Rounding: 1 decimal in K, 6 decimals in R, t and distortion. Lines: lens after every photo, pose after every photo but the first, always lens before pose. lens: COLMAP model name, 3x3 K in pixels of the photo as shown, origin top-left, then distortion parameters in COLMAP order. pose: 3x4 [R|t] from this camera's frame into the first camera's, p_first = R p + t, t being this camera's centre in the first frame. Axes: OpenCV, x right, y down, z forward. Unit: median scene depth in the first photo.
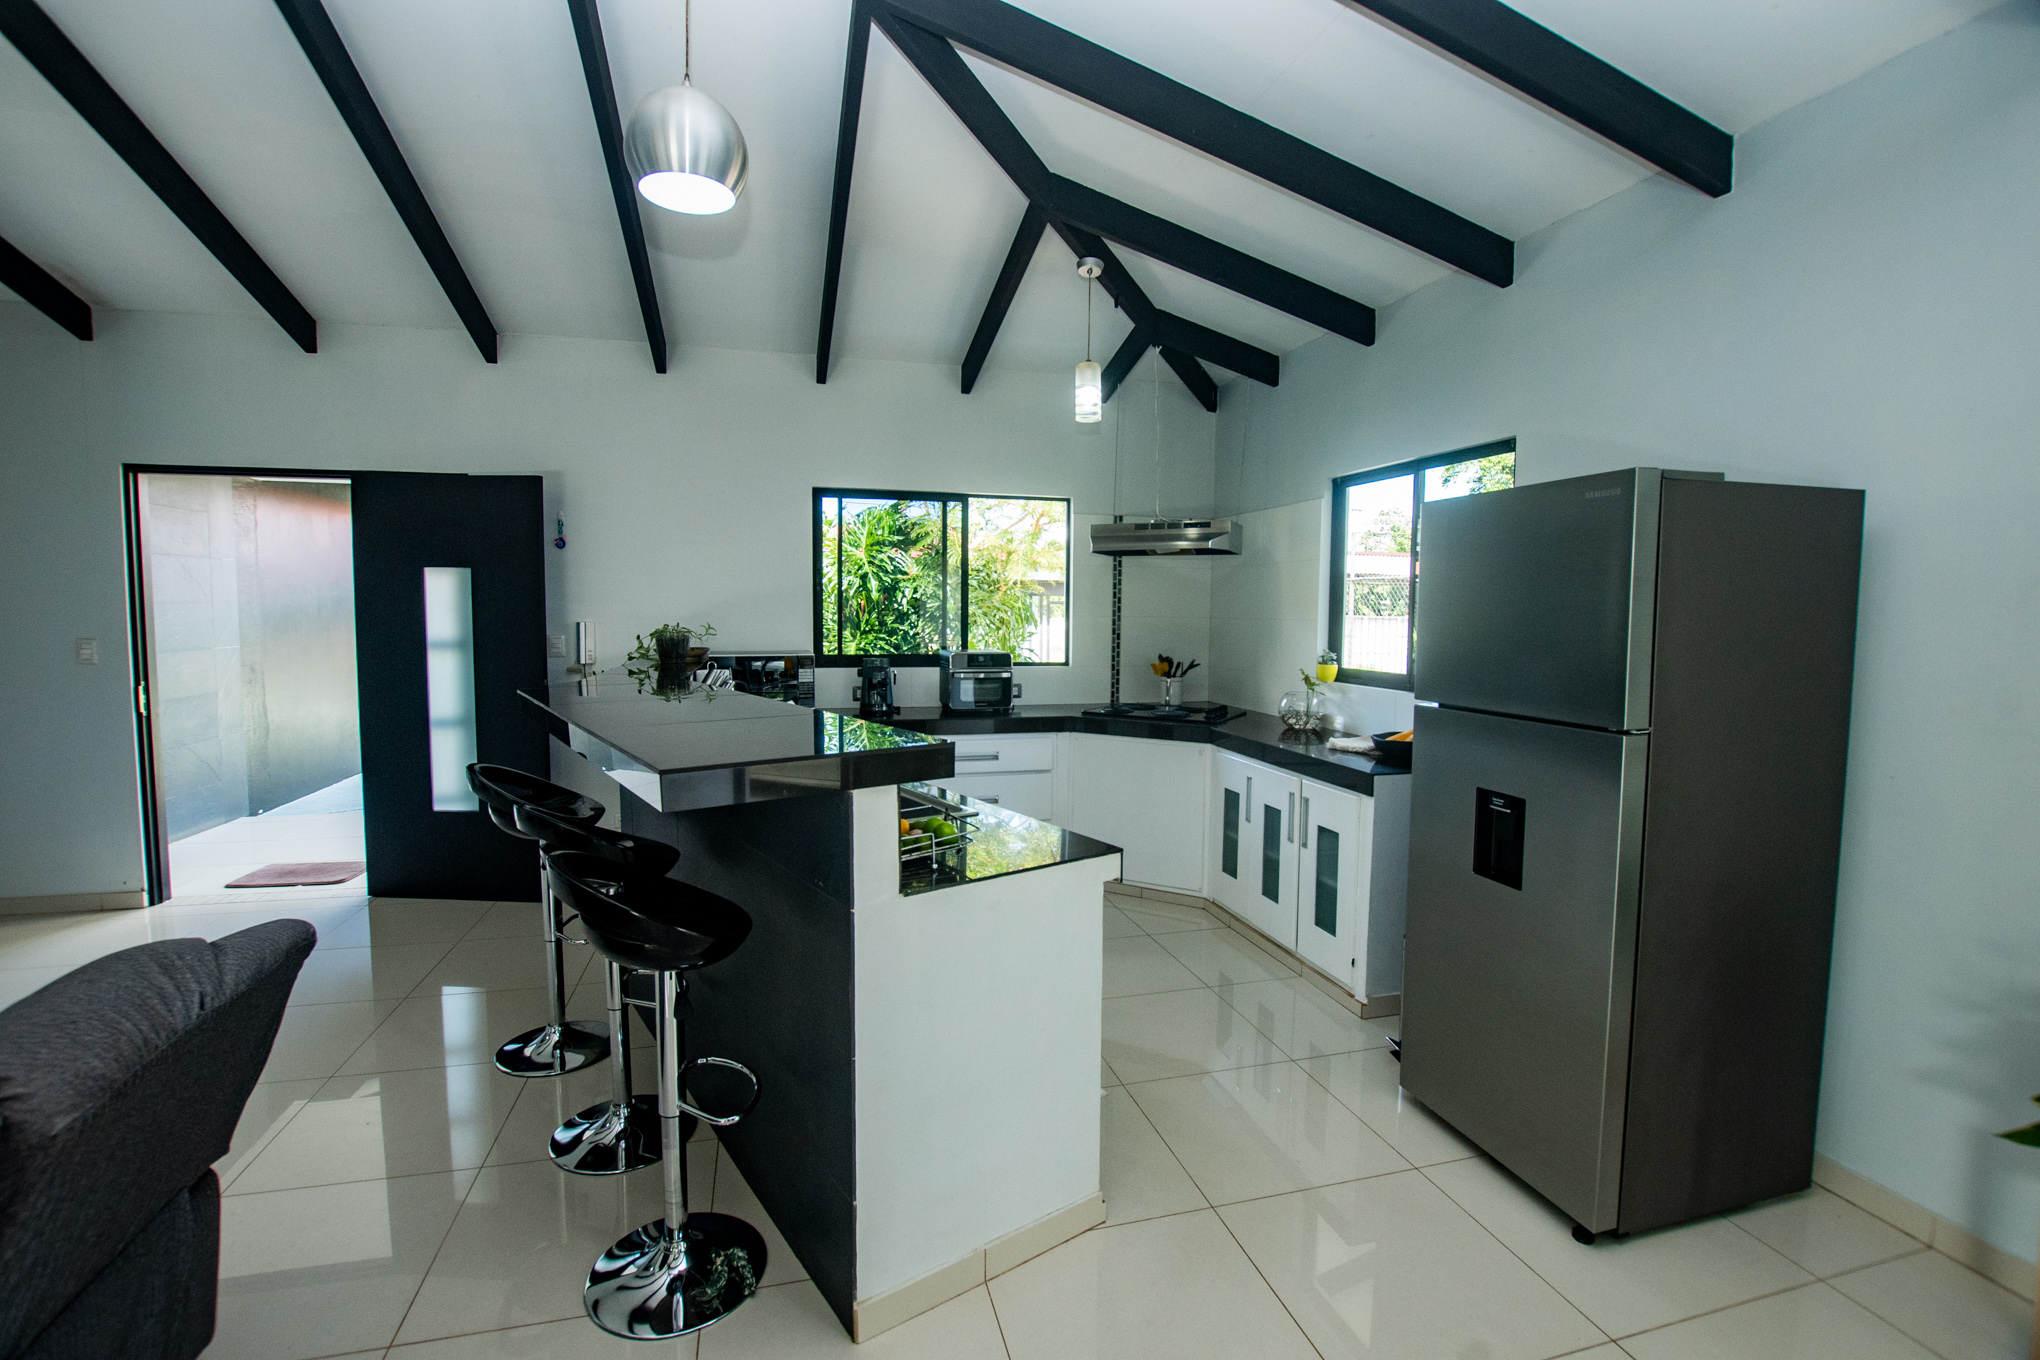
lens RADIAL K [[894.8, 0, 1020.0], [0, 894.8, 680.0], [0, 0, 1]] dist [-0.029042, 0.000213]
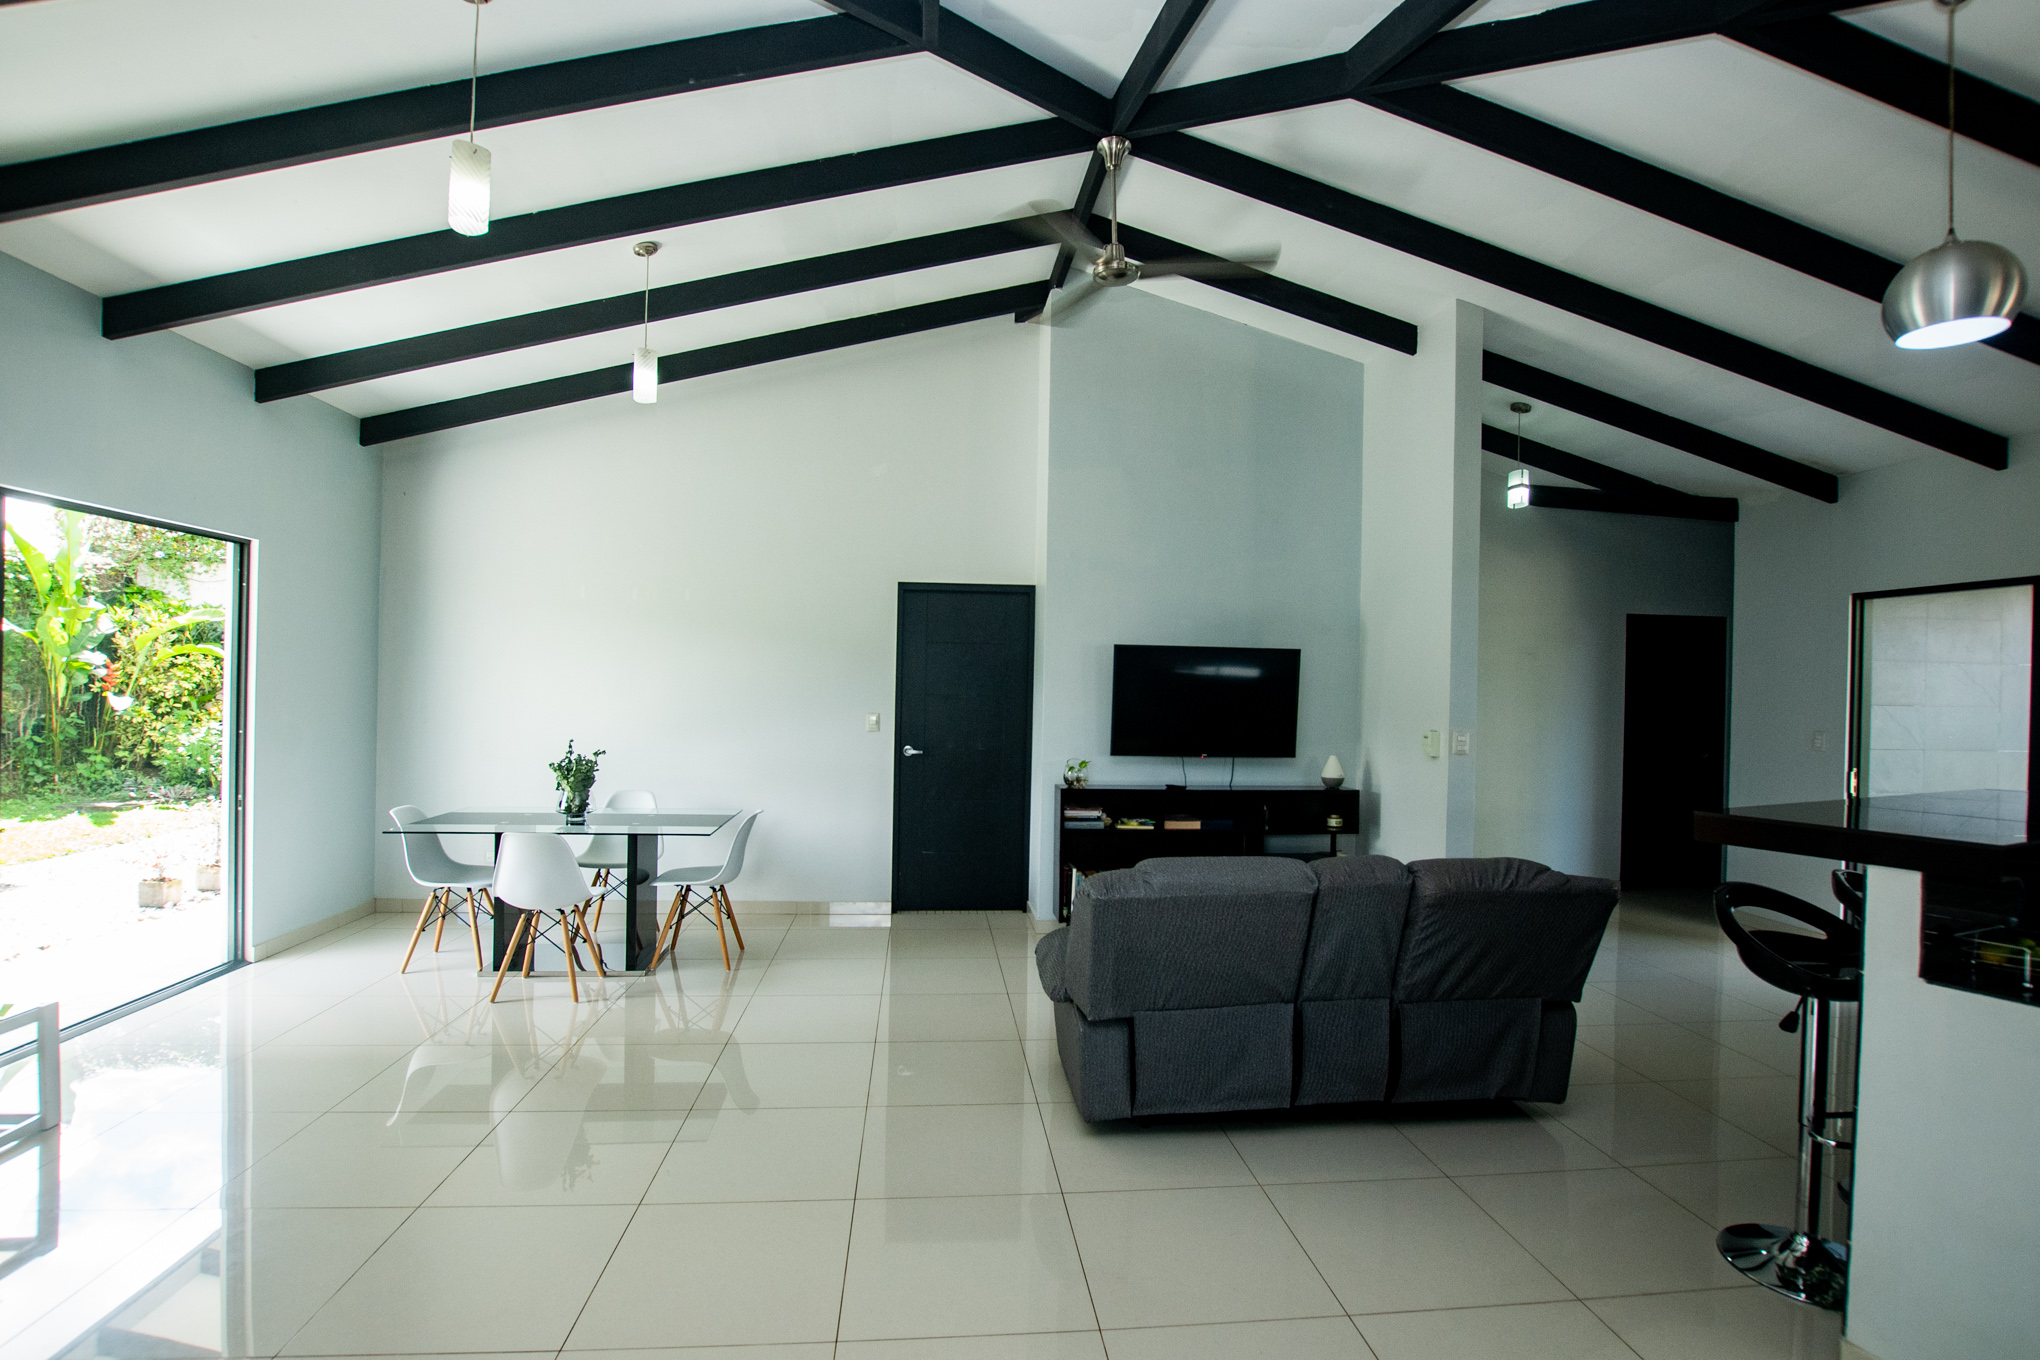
lens RADIAL K [[949.3, 0, 1020.0], [0, 949.3, 680.0], [0, 0, 1]] dist [-0.027831, 0.000045]
pose [[-0.160586, -0.016942, -0.986876, 0.441218], [-0.102650, 0.994717, -0.000373, -0.000037], [0.981670, 0.101243, -0.161477, 0.036327]]
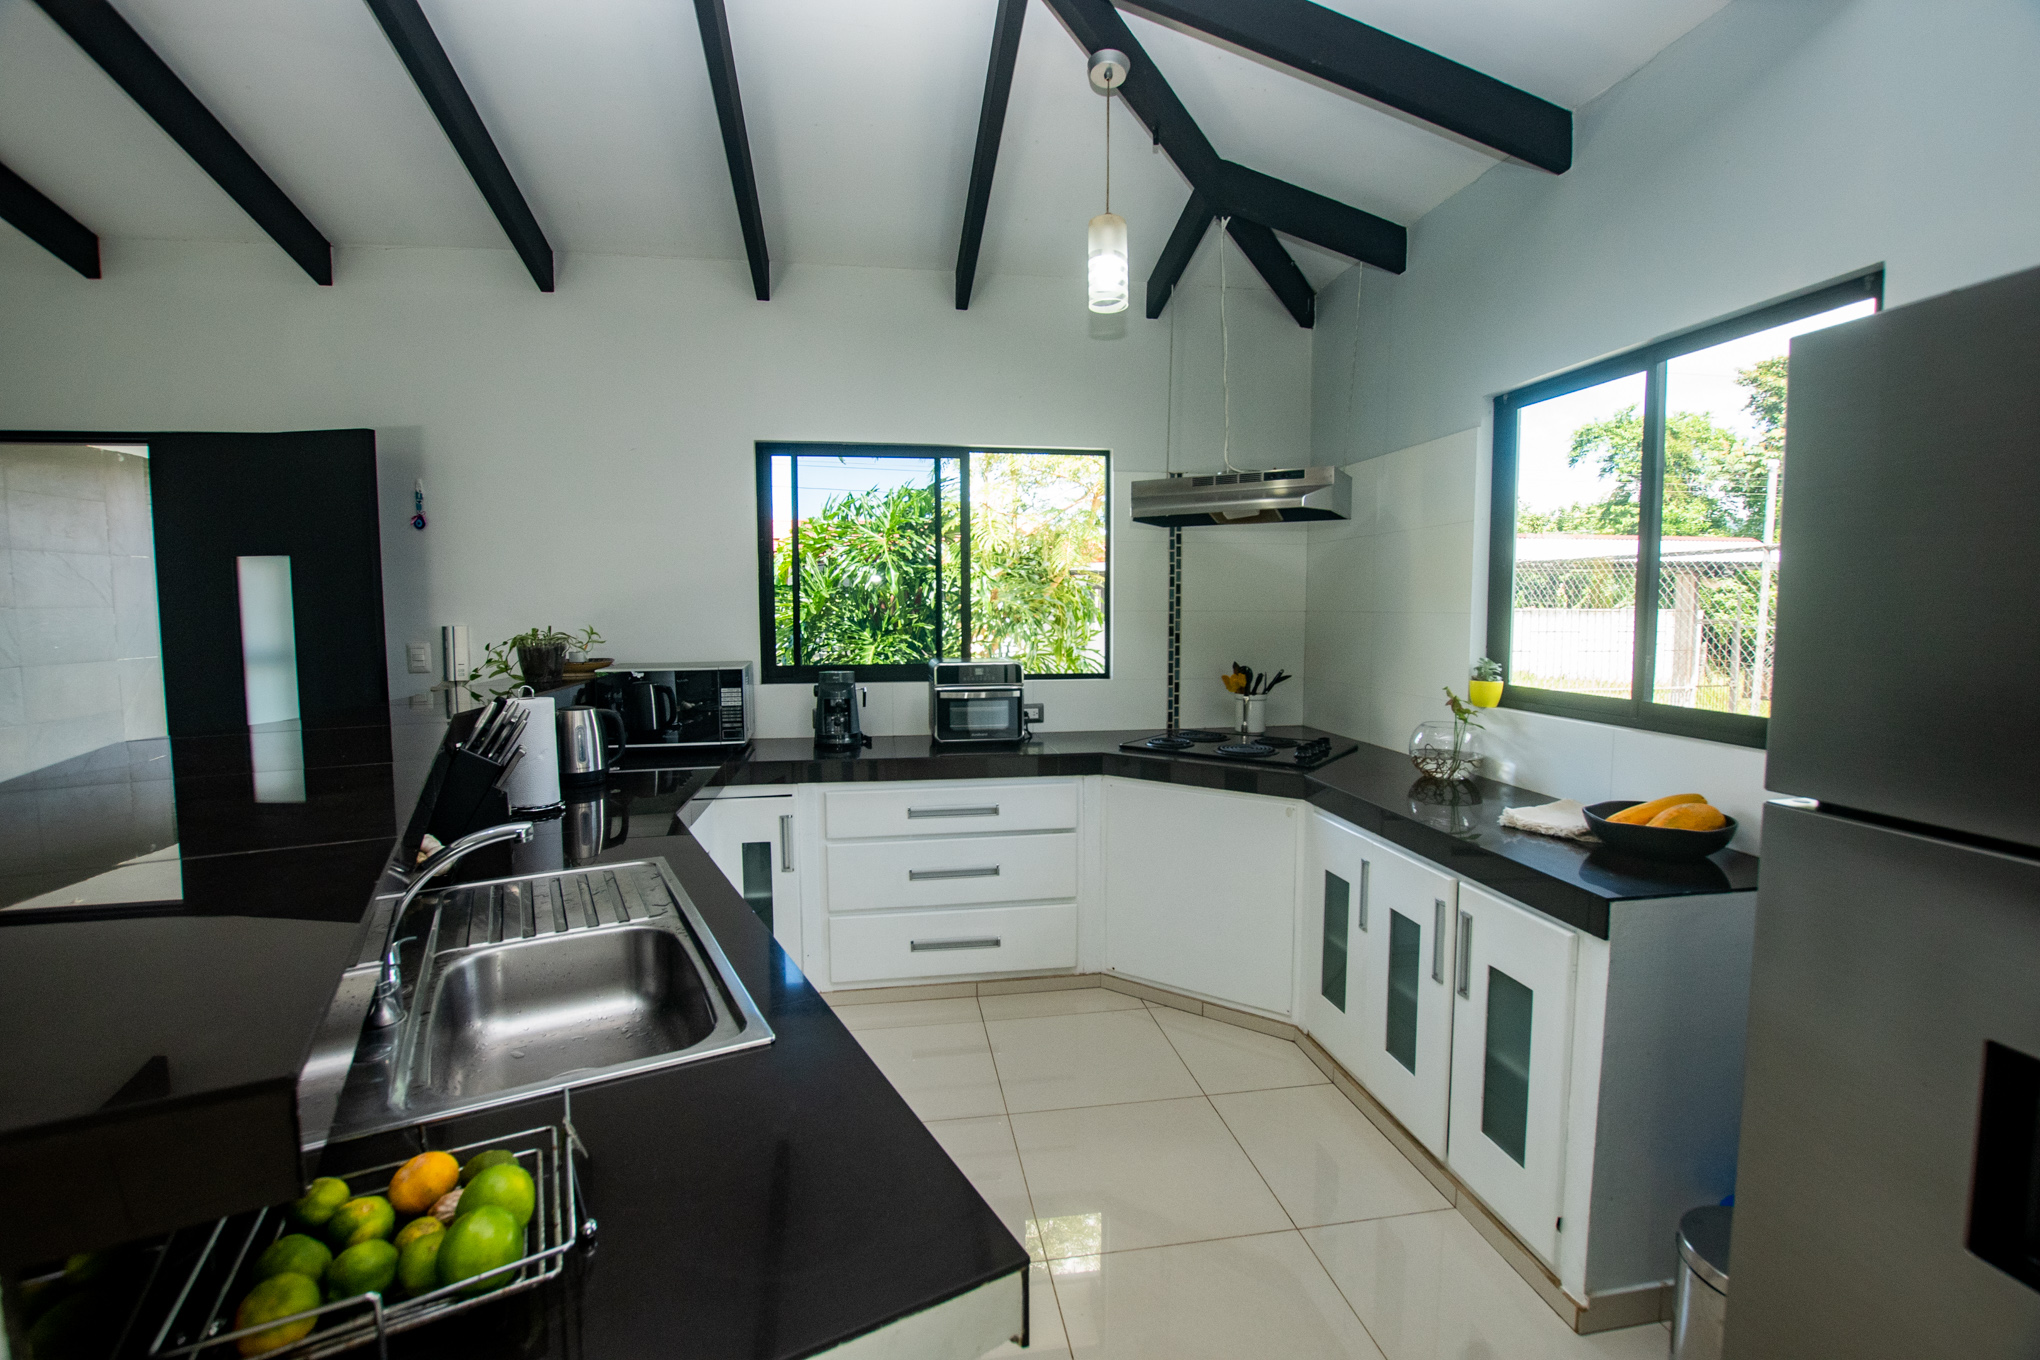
lens RADIAL K [[894.8, 0, 1020.0], [0, 894.8, 680.0], [0, 0, 1]] dist [-0.029042, 0.000213]
pose [[0.994262, -0.003092, -0.106926, 0.072464], [0.003524, 0.999986, 0.003846, -0.021248], [0.106913, -0.004201, 0.994260, 0.310549]]
